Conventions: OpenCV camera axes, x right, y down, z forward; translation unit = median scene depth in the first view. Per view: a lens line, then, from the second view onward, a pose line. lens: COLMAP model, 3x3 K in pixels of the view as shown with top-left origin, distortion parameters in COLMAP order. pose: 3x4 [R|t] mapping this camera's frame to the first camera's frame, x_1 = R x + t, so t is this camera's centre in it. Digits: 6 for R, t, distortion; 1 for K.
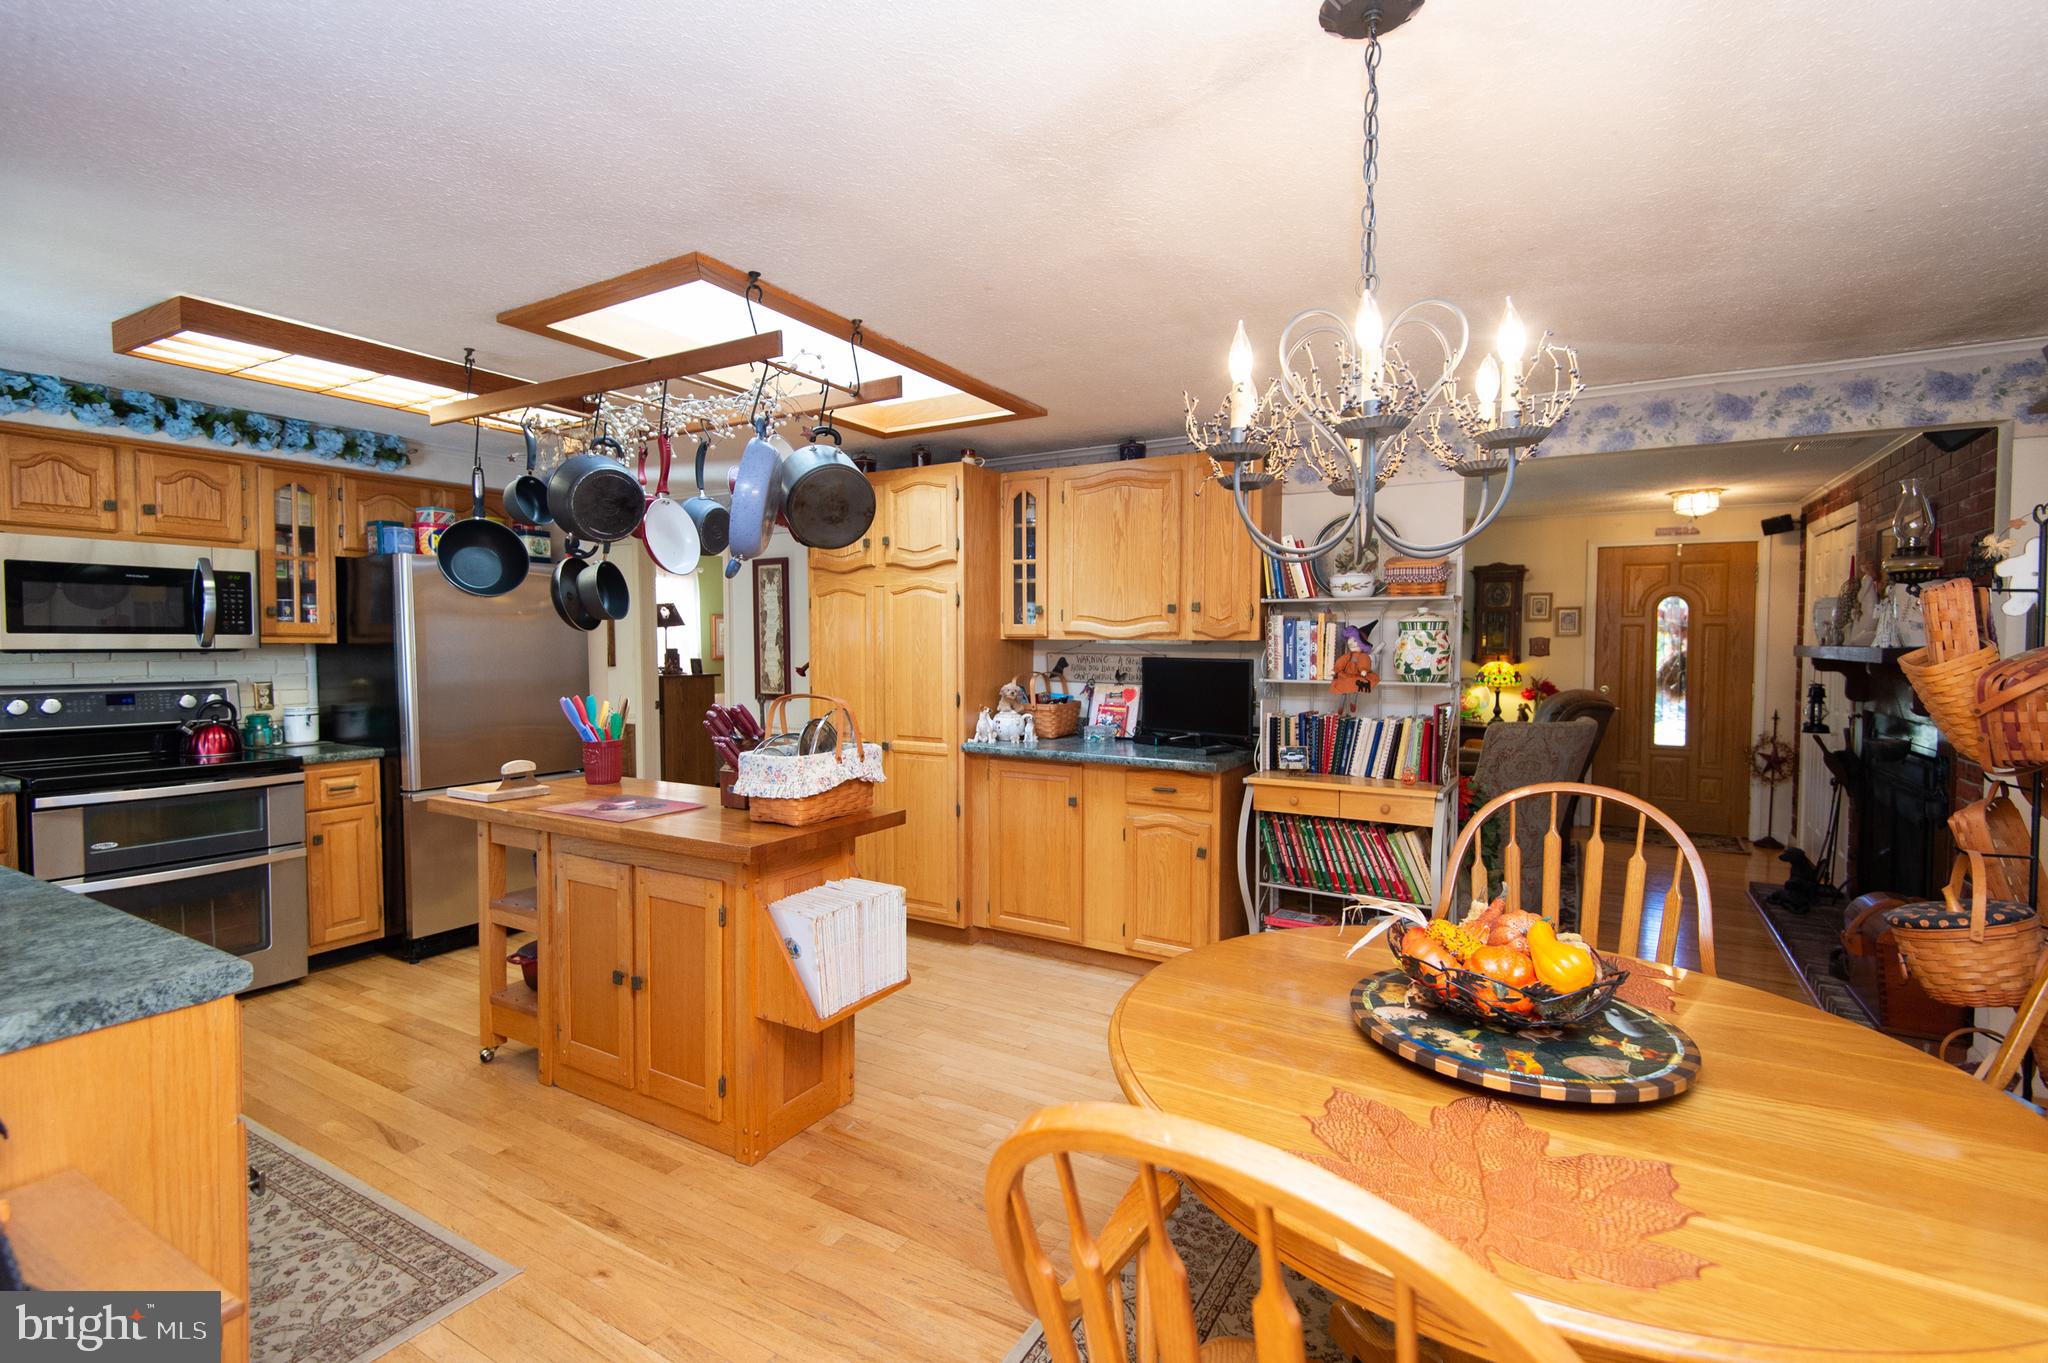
lens RADIAL K [[931.1, 0, 1024.0], [0, 931.1, 681.5], [0, 0, 1]] dist [0.028255, -0.019513]
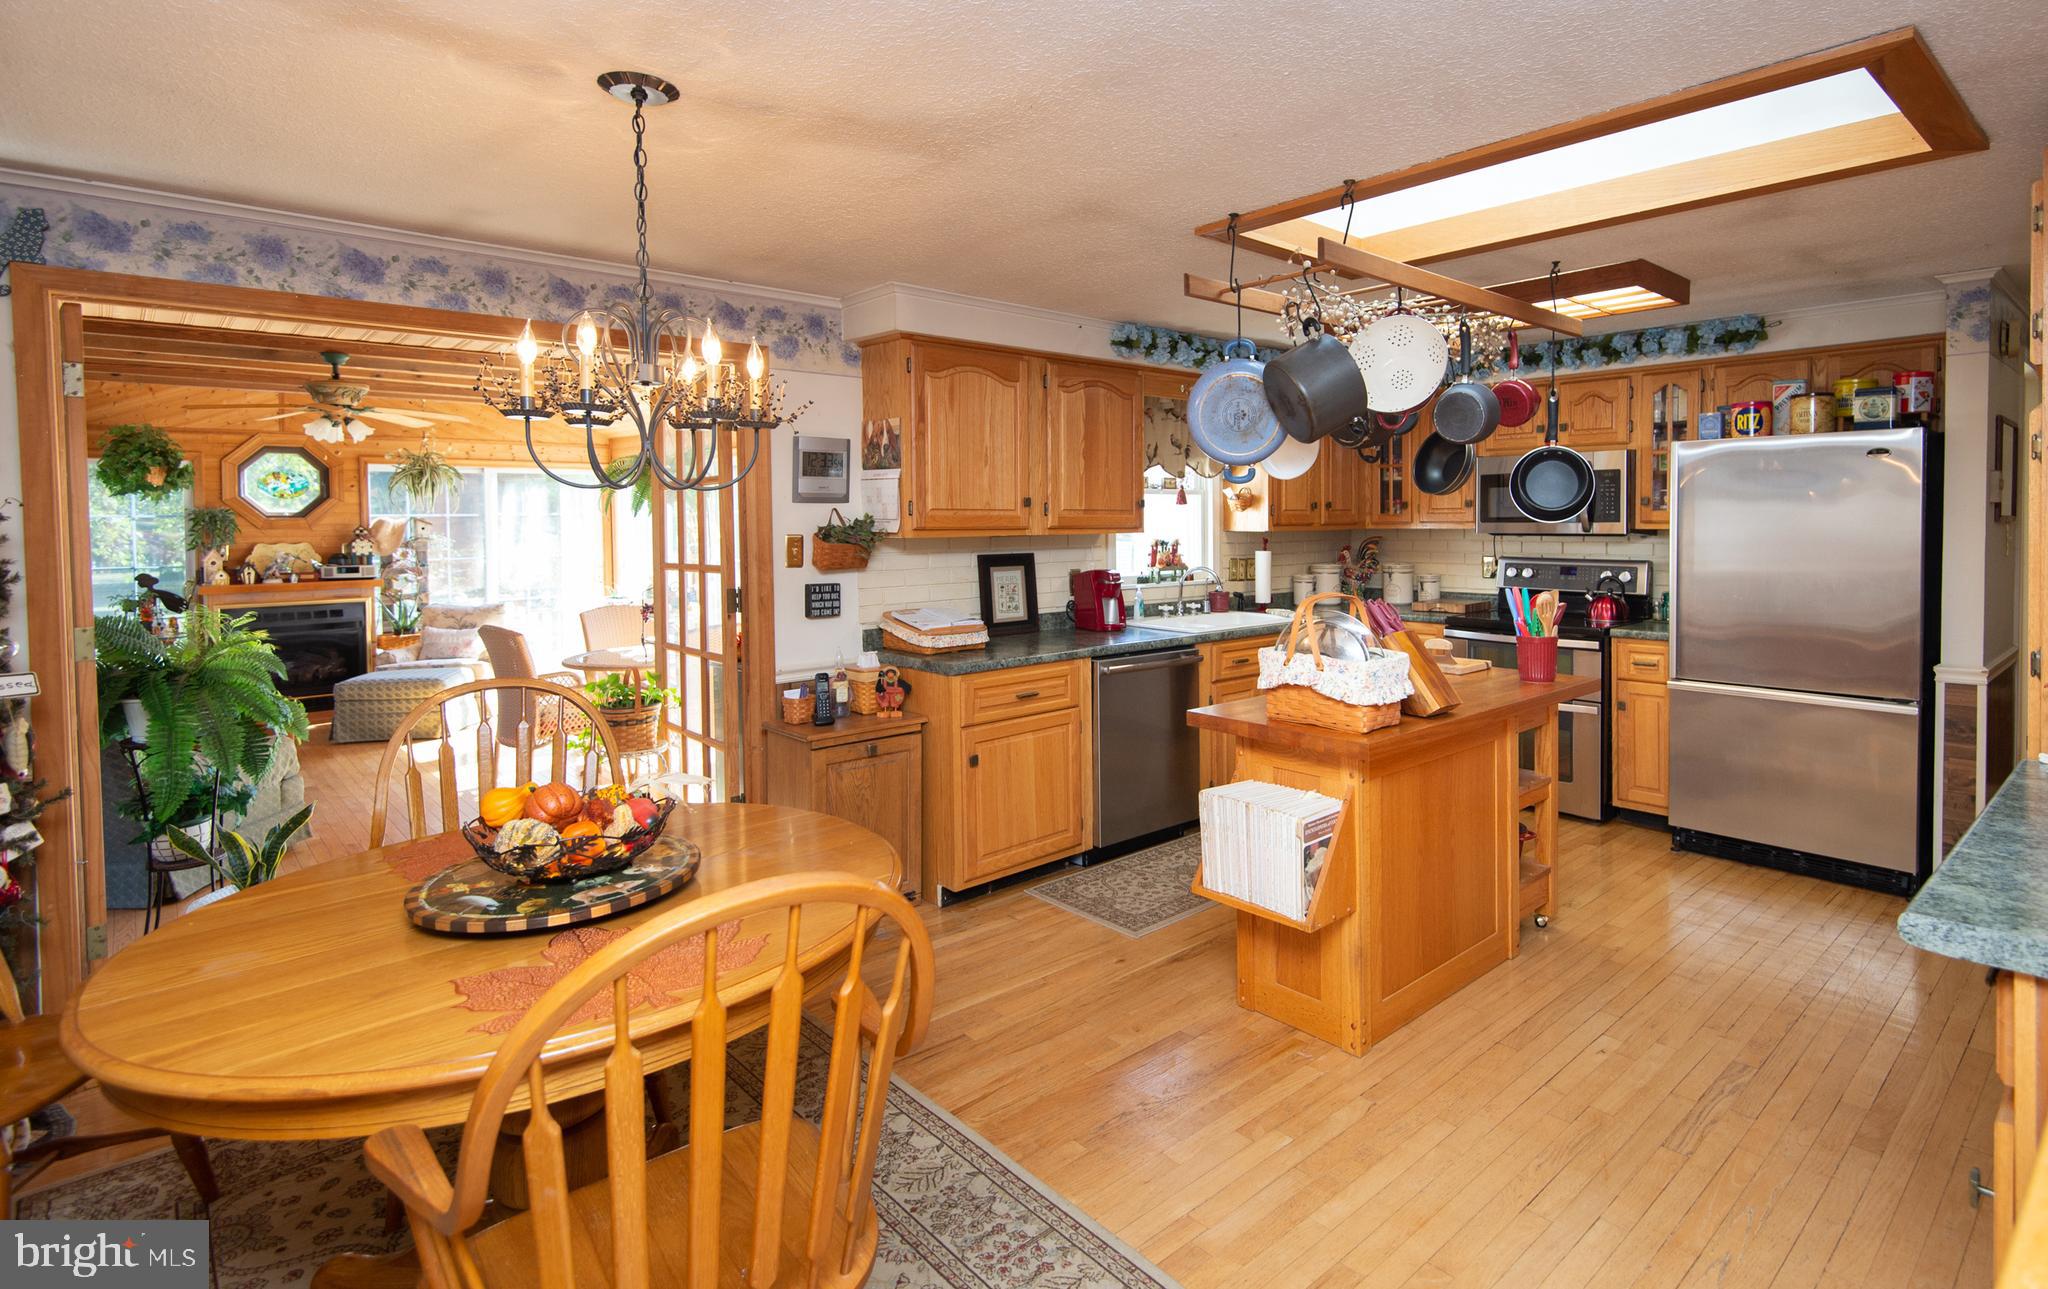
lens RADIAL K [[1025.3, 0, 1123.1], [0, 1025.3, 547.5], [0, 0, 1]] dist [0.030097, -0.019498]
pose [[-0.270377, 0.027860, -0.962351, 0.600197], [-0.034310, 0.998667, 0.038551, -0.047703], [0.962143, 0.043441, -0.269060, 0.768993]]
